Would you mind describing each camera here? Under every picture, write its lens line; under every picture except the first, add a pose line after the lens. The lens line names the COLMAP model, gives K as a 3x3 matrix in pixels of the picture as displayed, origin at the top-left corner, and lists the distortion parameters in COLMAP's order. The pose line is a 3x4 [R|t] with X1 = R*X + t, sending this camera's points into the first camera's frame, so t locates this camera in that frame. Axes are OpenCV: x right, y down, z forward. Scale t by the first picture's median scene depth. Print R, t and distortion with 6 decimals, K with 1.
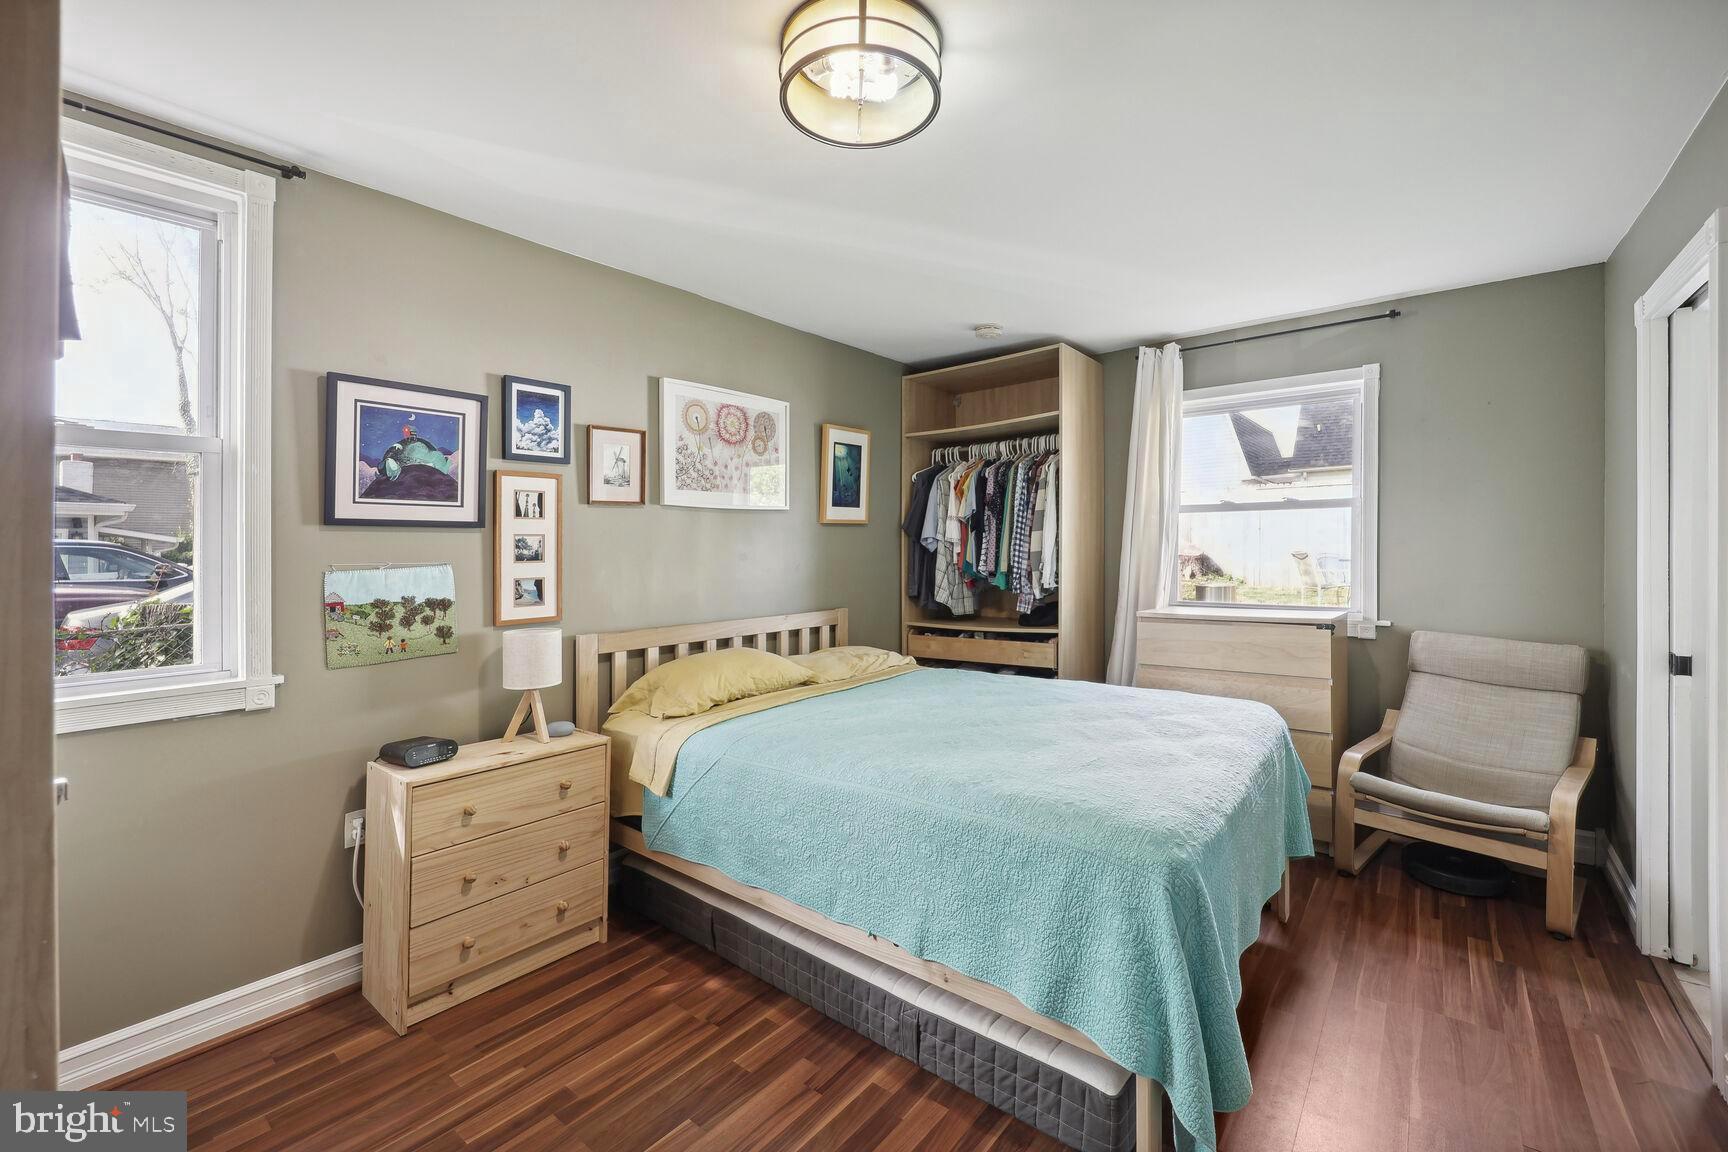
lens RADIAL K [[712.2, 0, 859.7], [0, 712.2, 566.8], [0, 0, 1]] dist [-0.010840, -0.000526]
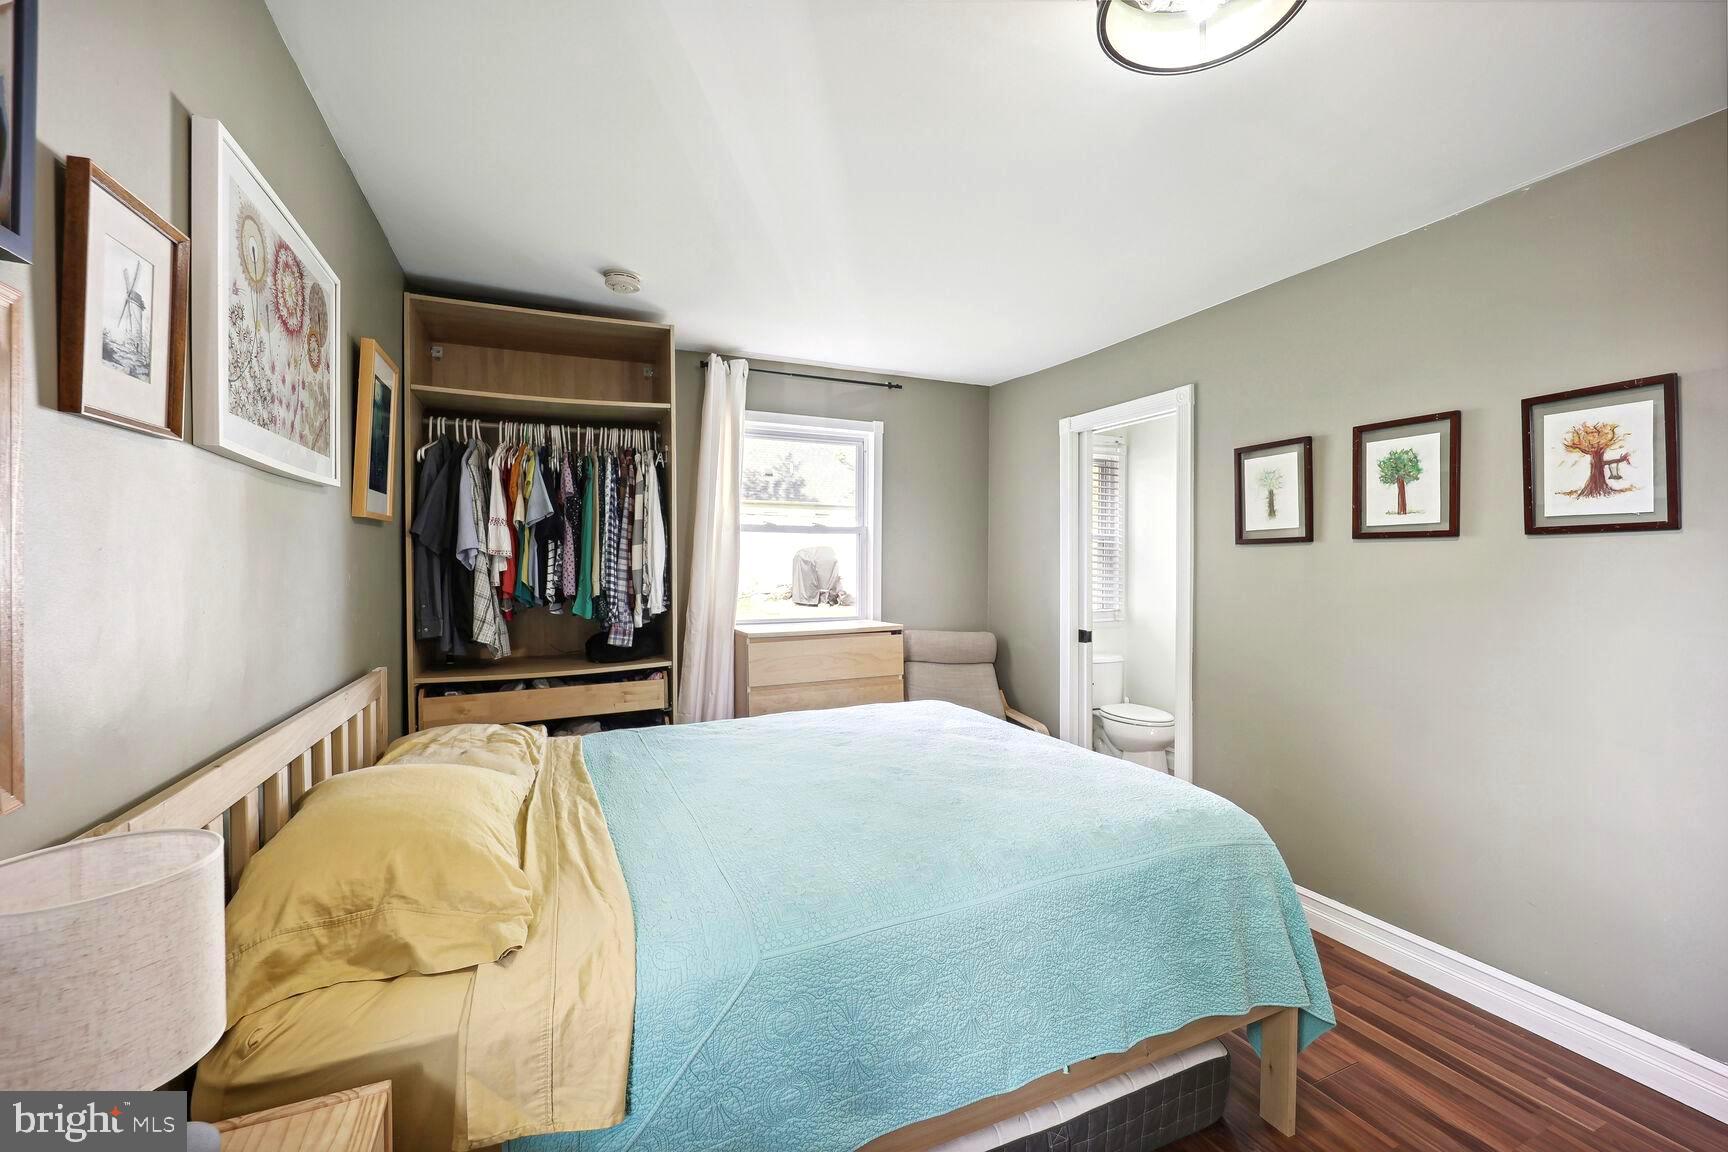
lens RADIAL K [[712.2, 0, 859.7], [0, 712.2, 566.8], [0, 0, 1]] dist [-0.010840, -0.000526]
pose [[0.454111, 0.007185, 0.890916, -0.354371], [0.018960, 0.999663, -0.017726, -0.005230], [-0.890743, 0.024941, 0.453822, 0.394089]]
